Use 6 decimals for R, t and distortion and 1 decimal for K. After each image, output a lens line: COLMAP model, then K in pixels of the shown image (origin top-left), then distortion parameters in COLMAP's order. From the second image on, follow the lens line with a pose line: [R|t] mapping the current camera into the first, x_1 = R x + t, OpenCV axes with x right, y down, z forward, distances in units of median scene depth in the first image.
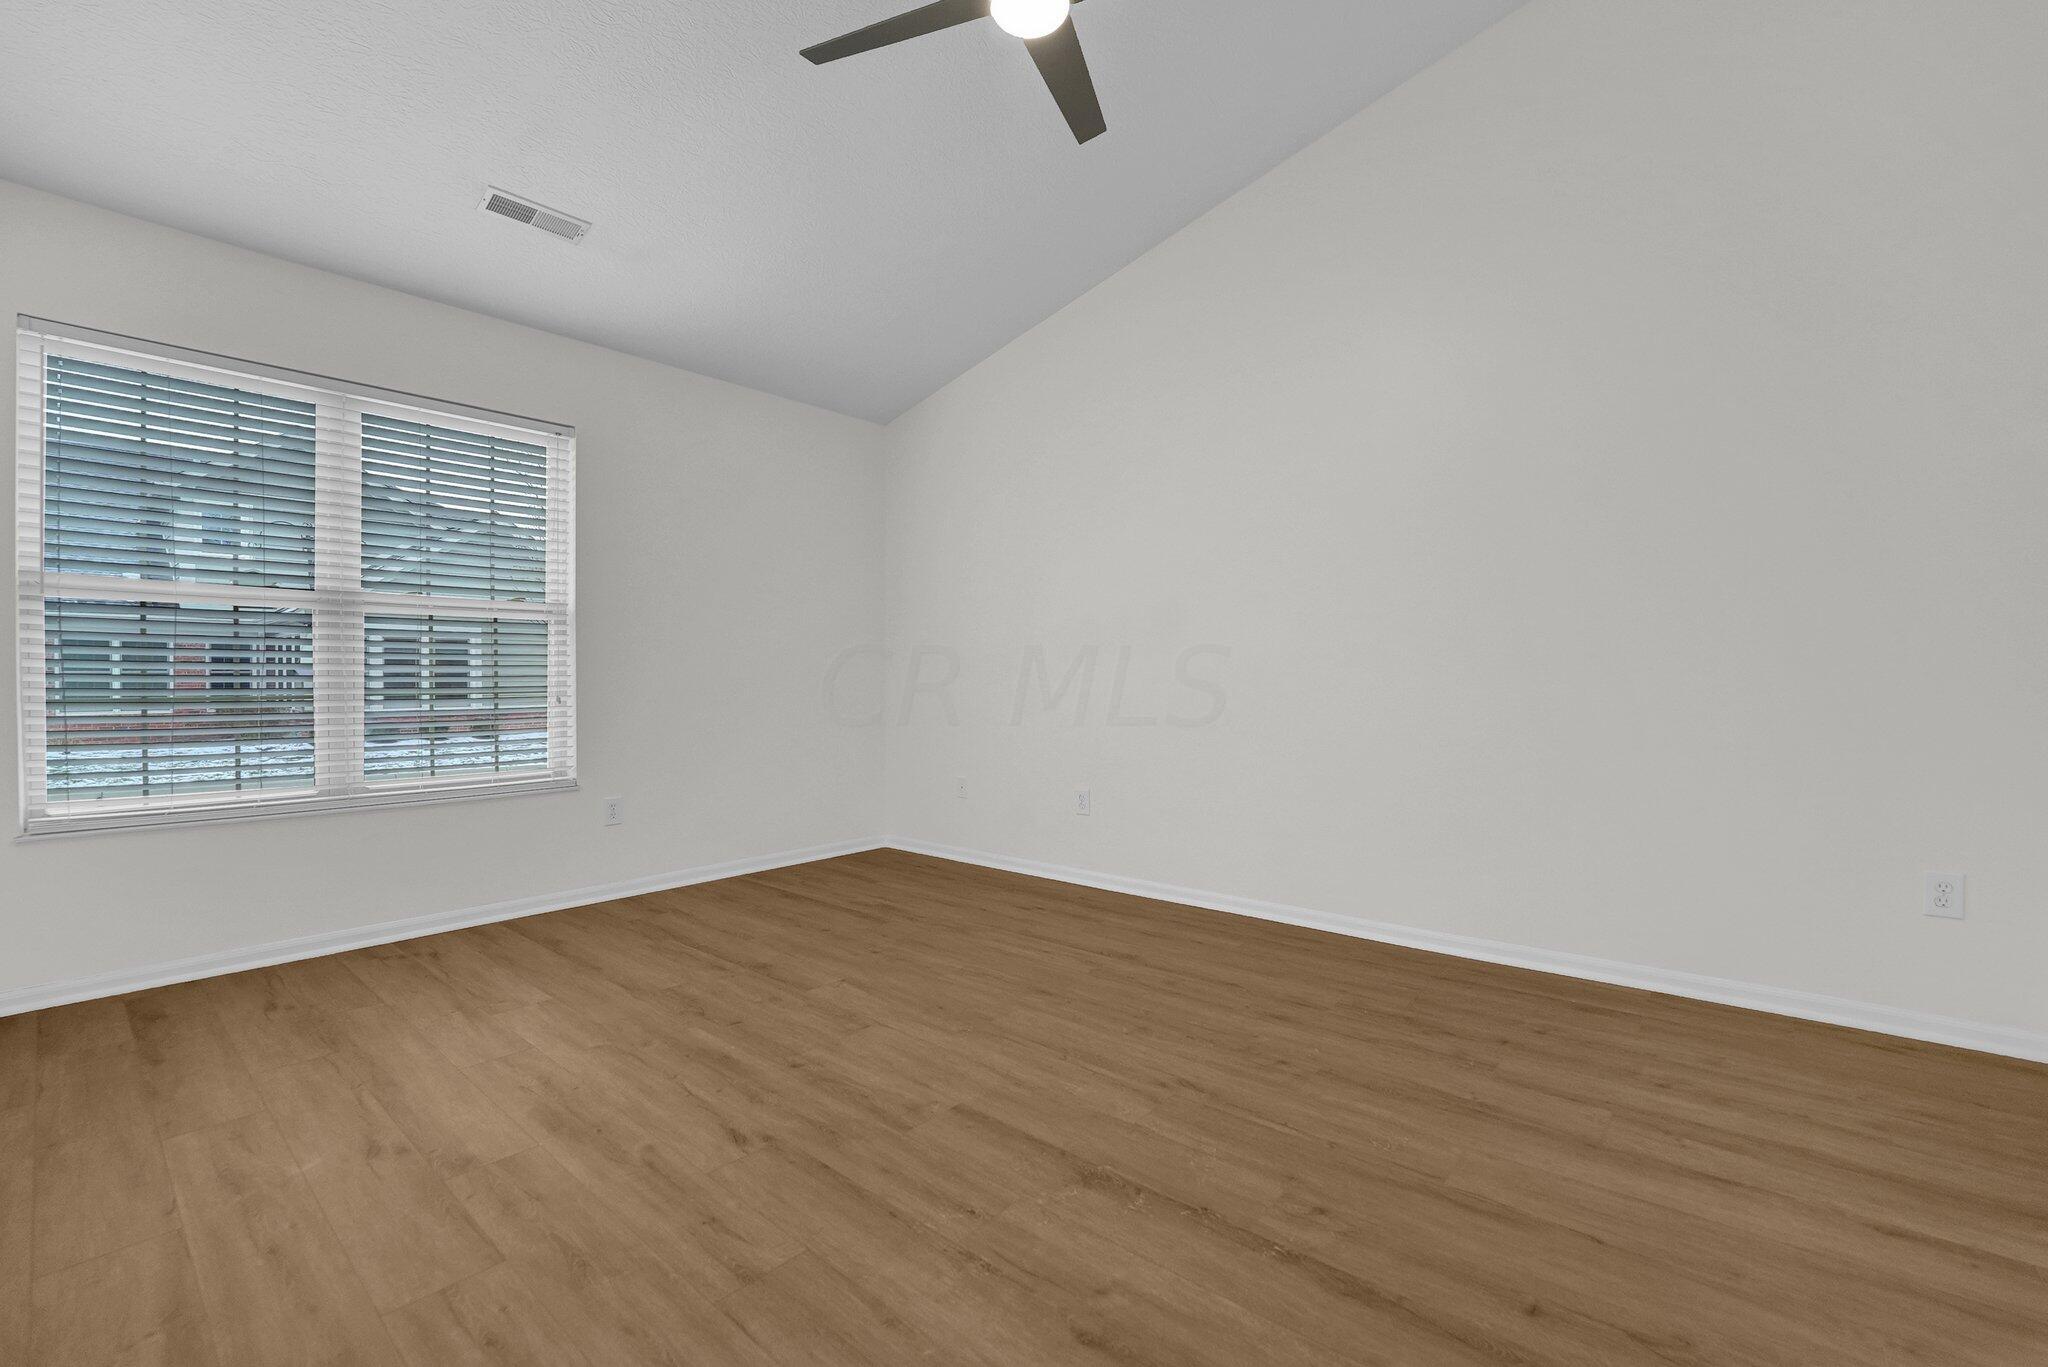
lens RADIAL K [[887.7, 0, 1023.9], [0, 887.7, 679.8], [0, 0, 1]] dist [-0.026246, 0.001089]
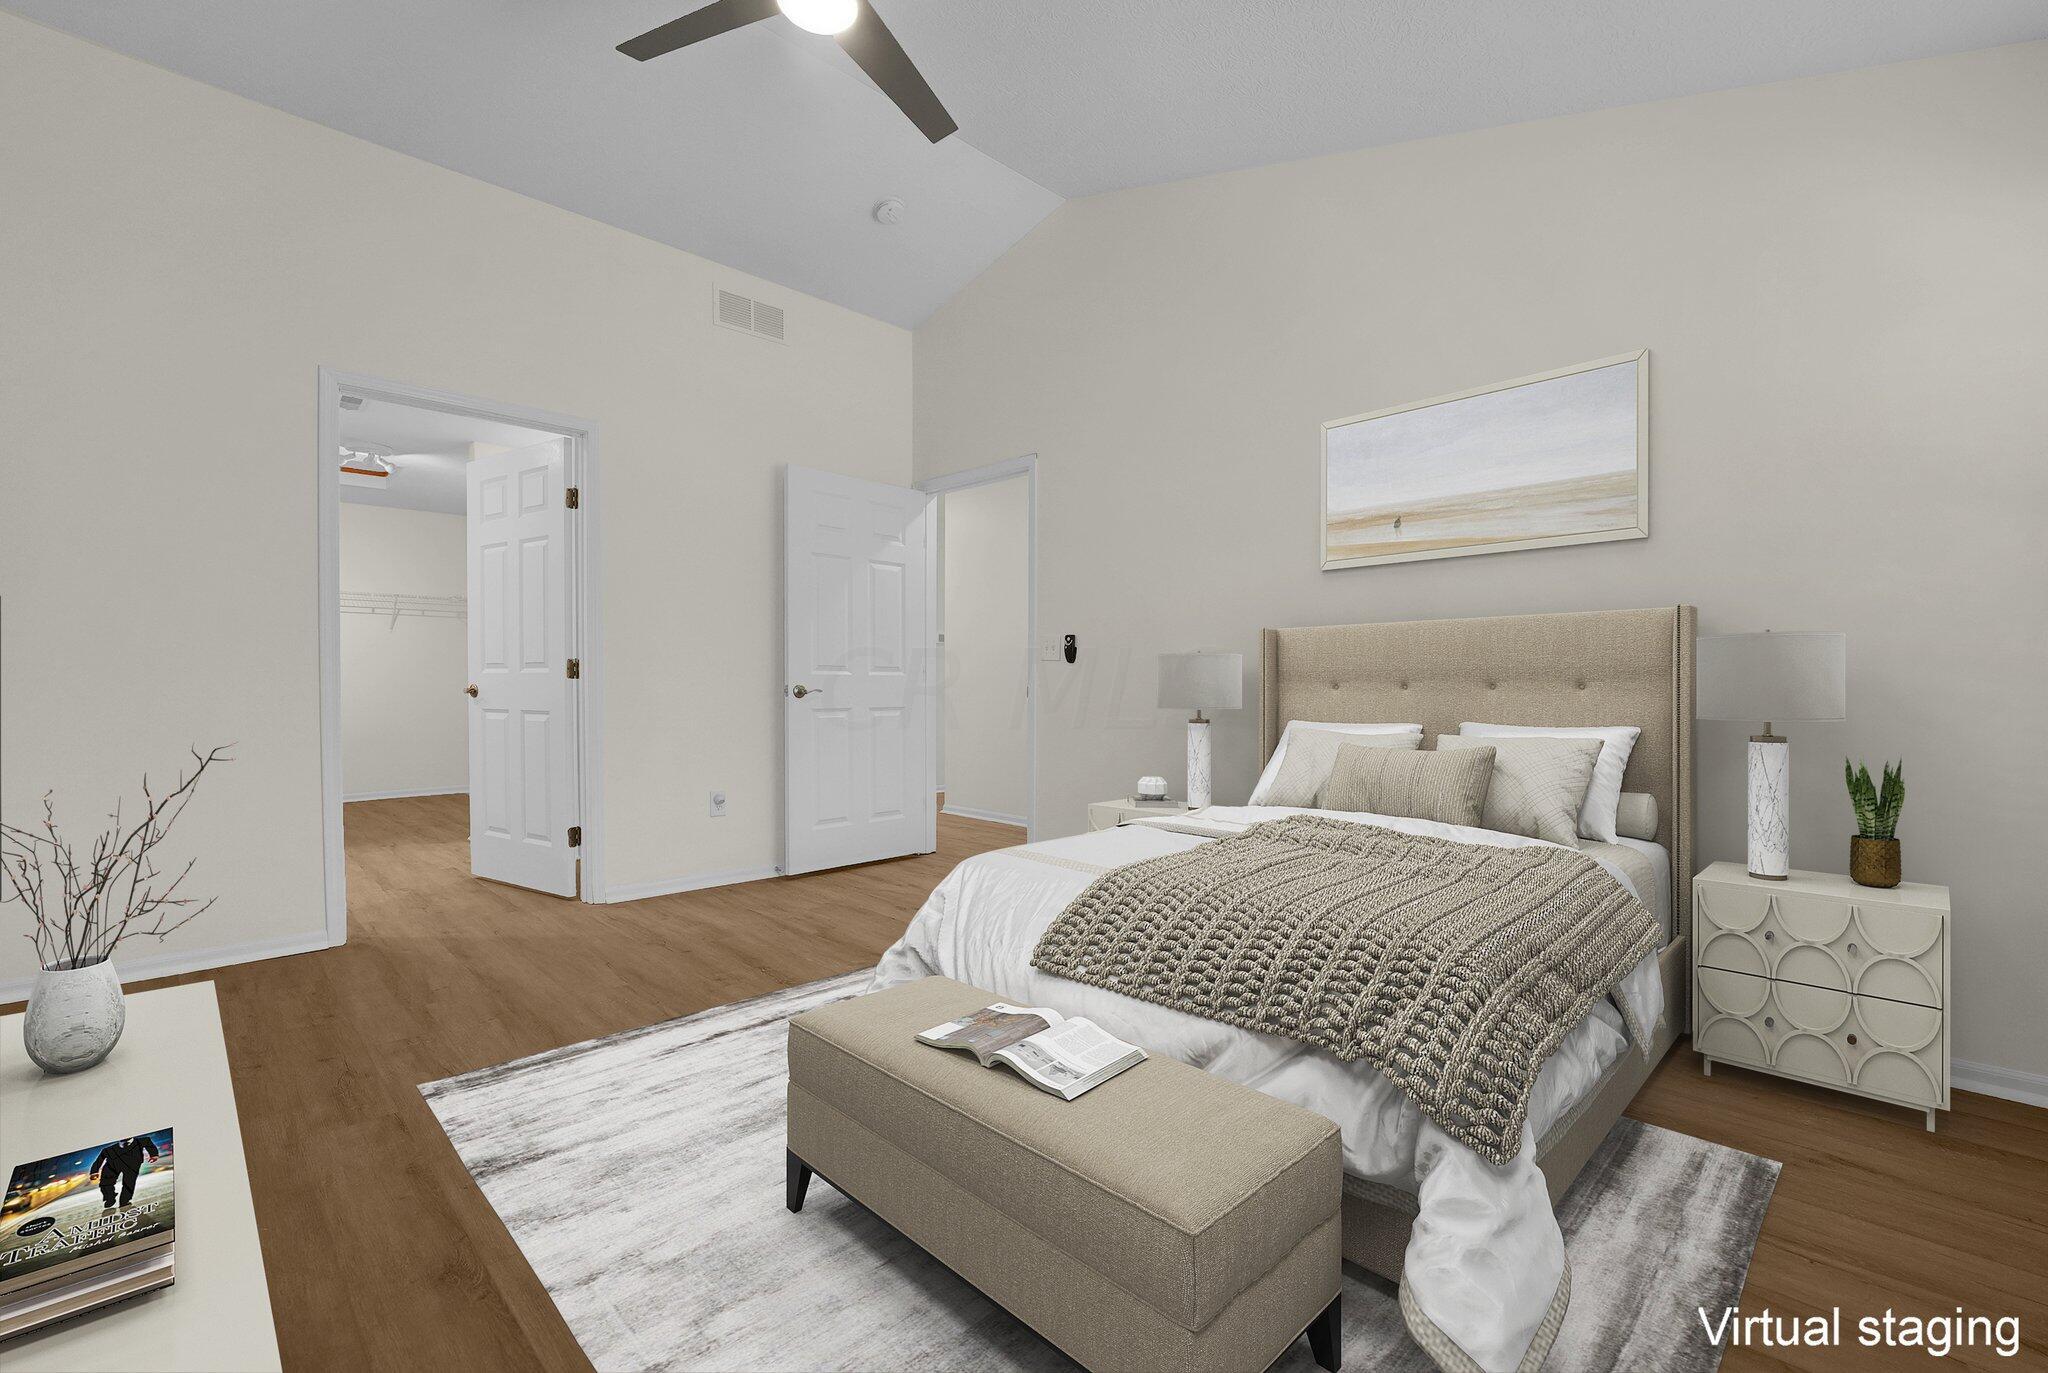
lens RADIAL K [[887.7, 0, 1023.2], [0, 887.7, 682.1], [0, 0, 1]] dist [-0.026246, 0.001089]
pose [[-0.995824, -0.003439, 0.091231, -0.419389], [-0.002431, 0.999935, 0.011161, -0.019940], [-0.091264, 0.010893, -0.995767, 2.604307]]
